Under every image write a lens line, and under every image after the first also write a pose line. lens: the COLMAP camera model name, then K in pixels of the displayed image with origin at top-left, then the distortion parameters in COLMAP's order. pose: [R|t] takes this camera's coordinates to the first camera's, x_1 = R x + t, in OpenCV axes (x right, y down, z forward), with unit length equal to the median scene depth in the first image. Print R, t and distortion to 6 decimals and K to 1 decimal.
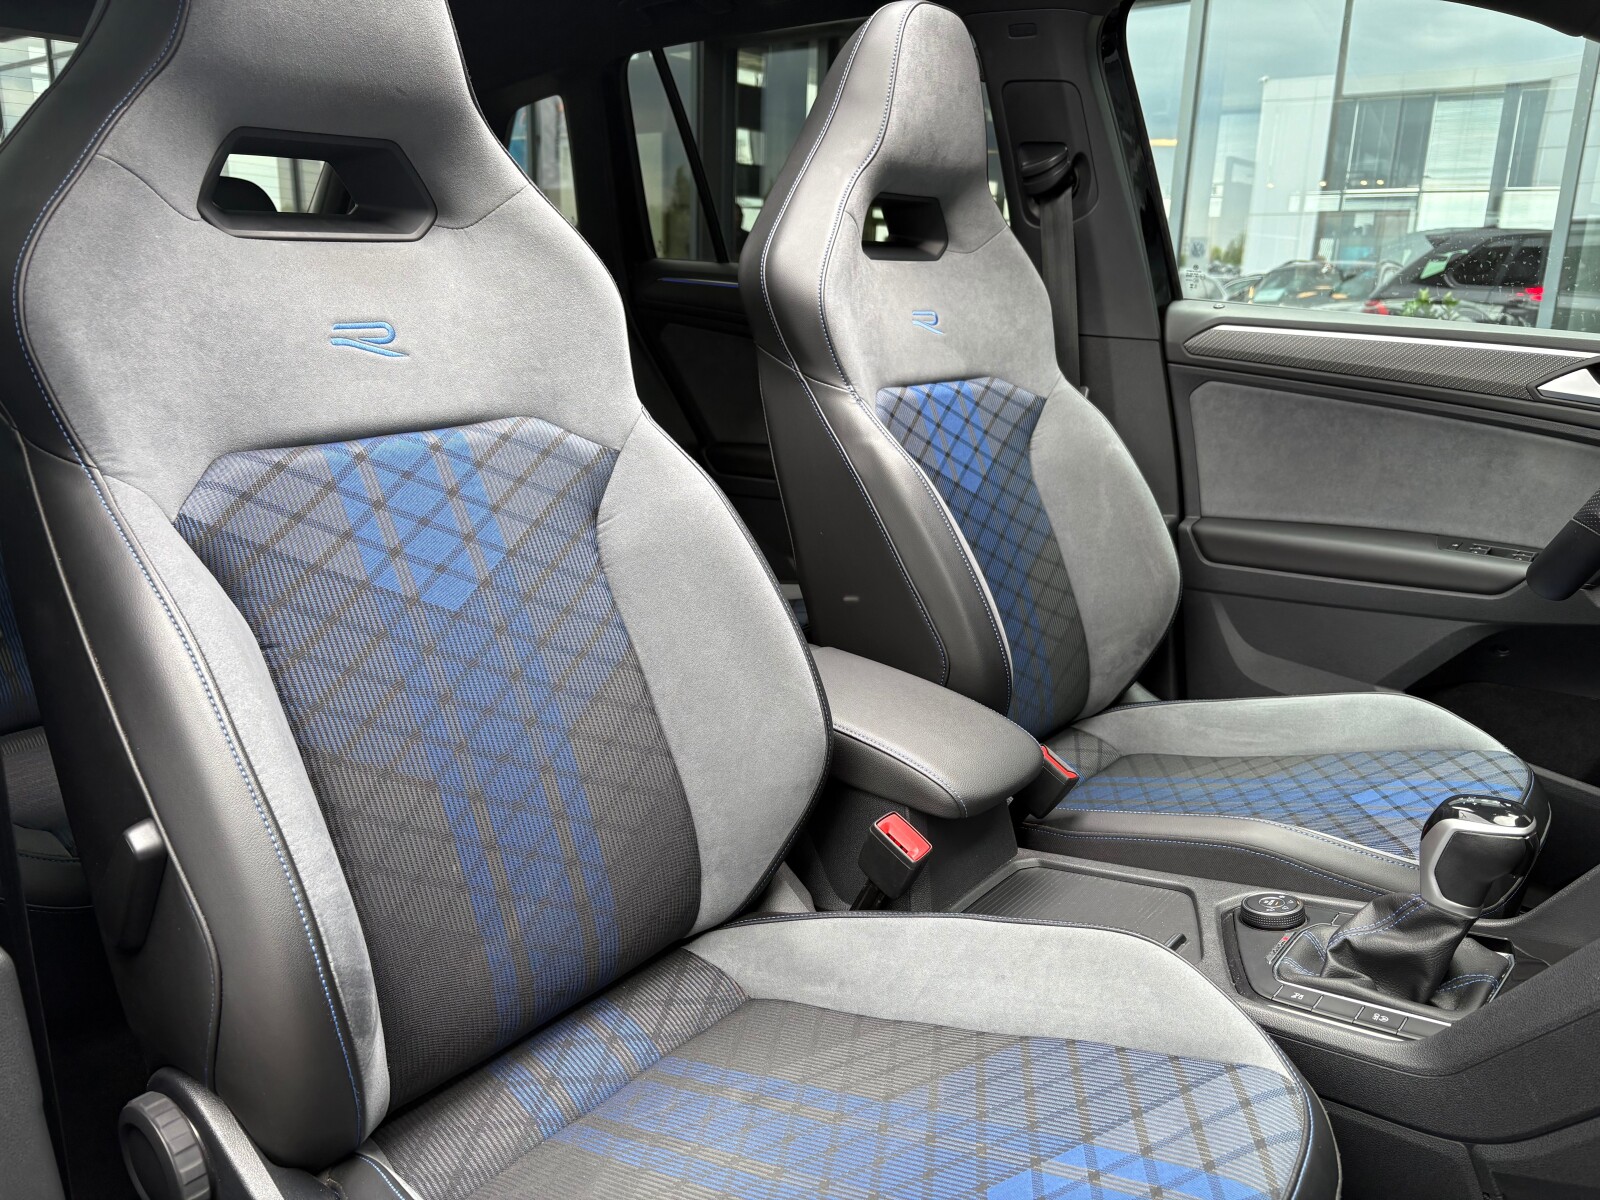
lens RADIAL K [[1217.1, 0, 798.3], [0, 1217.1, 610.6], [0, 0, 1]] dist [0.046081, -0.044906]
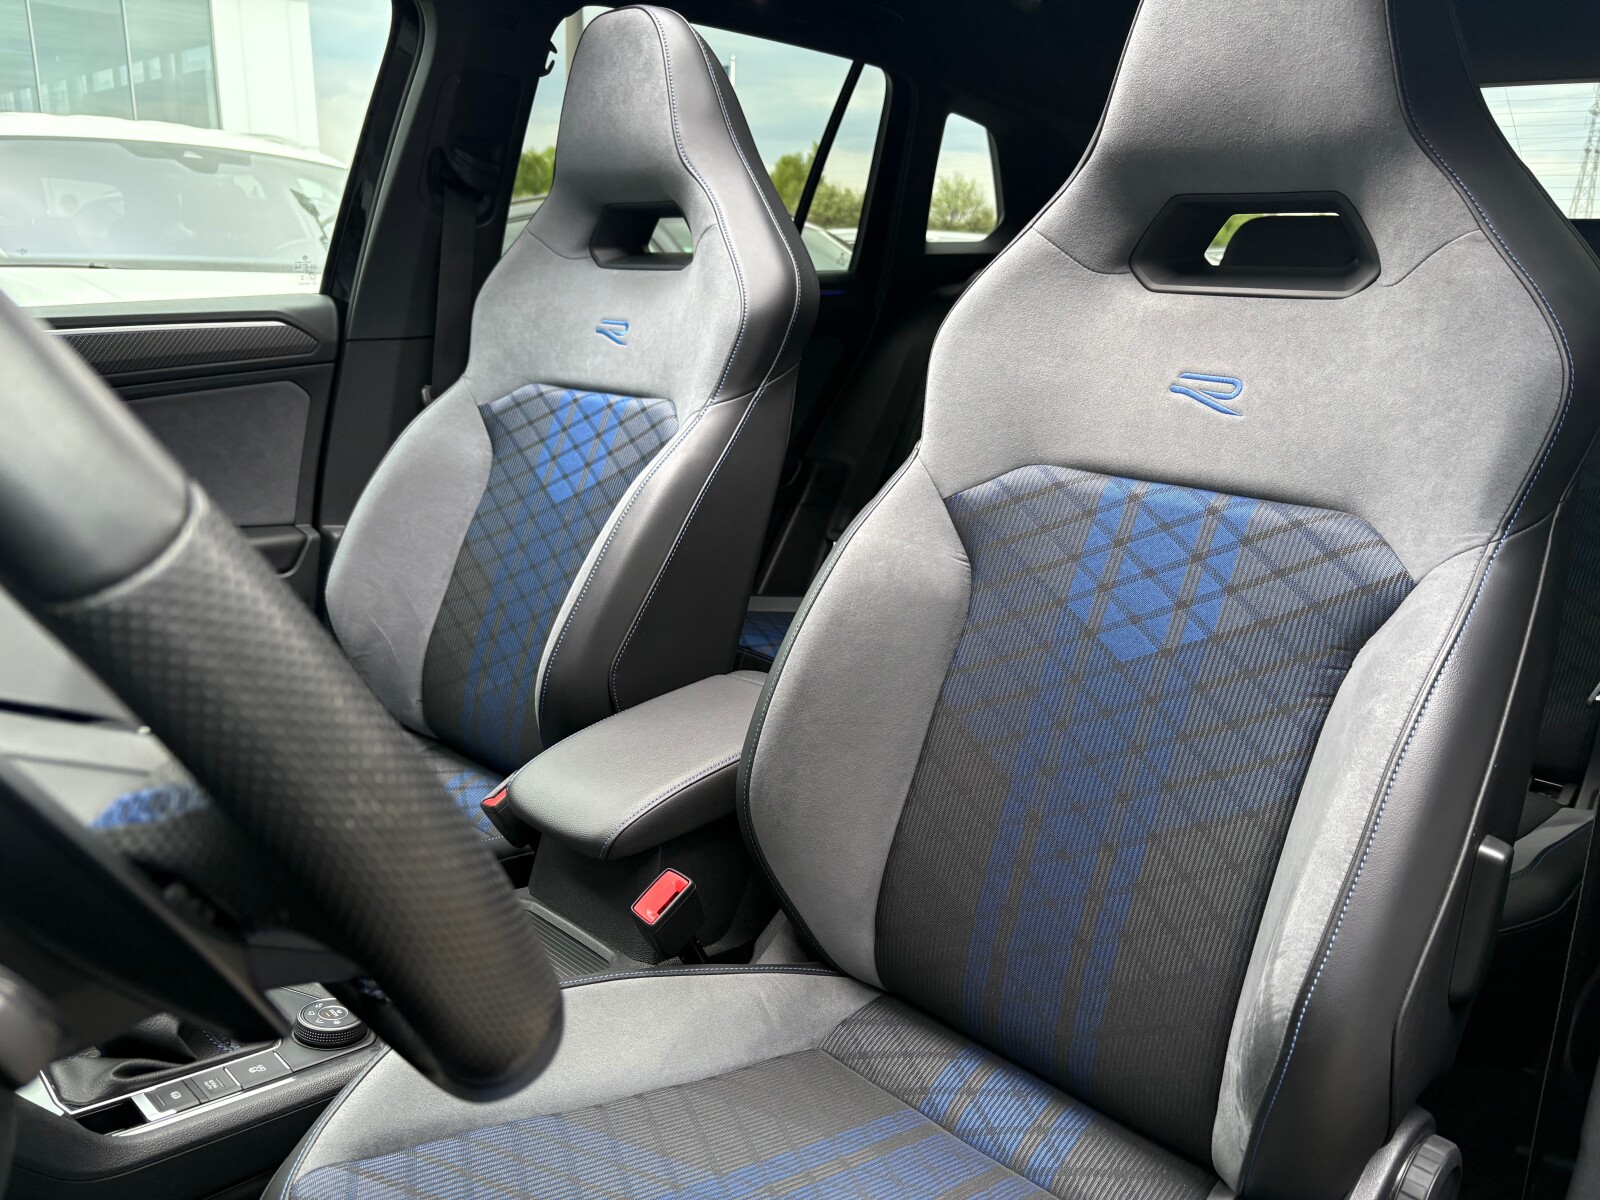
lens RADIAL K [[1217.1, 0, 811.3], [0, 1217.1, 606.2], [0, 0, 1]] dist [0.046081, -0.044906]
pose [[-0.097619, 0.225942, -0.969237, 1.087709], [-0.317255, 0.916016, 0.245489, -0.323882], [0.943303, 0.331460, -0.017740, 1.229991]]
